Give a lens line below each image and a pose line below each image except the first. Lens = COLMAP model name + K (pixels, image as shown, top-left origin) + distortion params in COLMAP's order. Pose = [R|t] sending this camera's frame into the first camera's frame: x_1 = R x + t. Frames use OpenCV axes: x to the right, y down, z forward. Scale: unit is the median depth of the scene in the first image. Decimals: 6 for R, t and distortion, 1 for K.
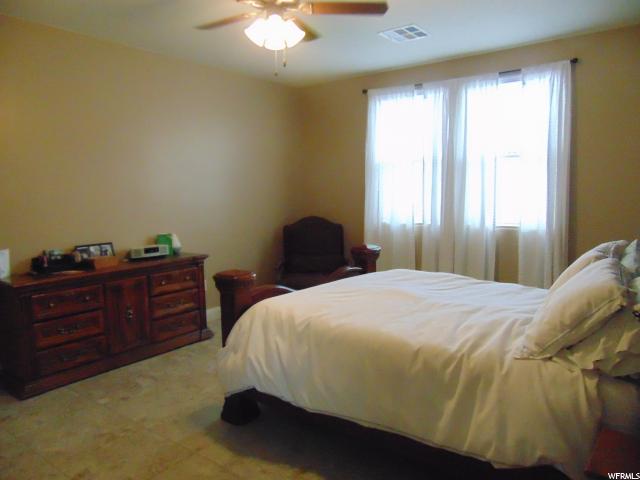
lens RADIAL K [[488.8, 0, 320.0], [0, 488.8, 240.0], [0, 0, 1]] dist [0.007832, 0.056063]
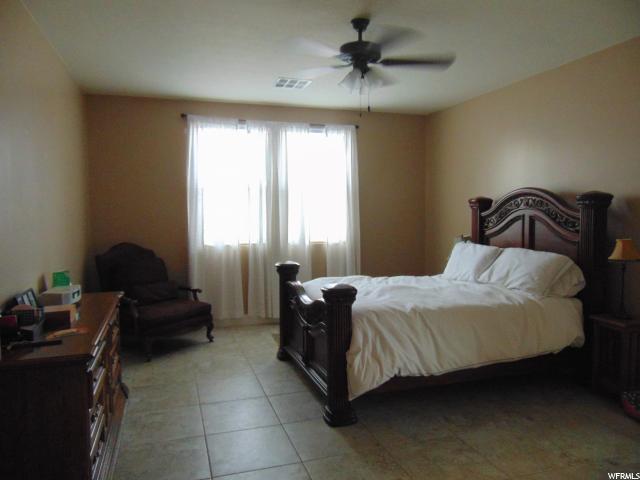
lens RADIAL K [[488.8, 0, 320.0], [0, 488.8, 240.0], [0, 0, 1]] dist [0.007832, 0.056063]
pose [[0.573088, -0.024117, 0.819139, -0.633895], [0.094740, 0.994815, -0.036993, 0.012726], [-0.813999, 0.098805, 0.572401, 0.253007]]
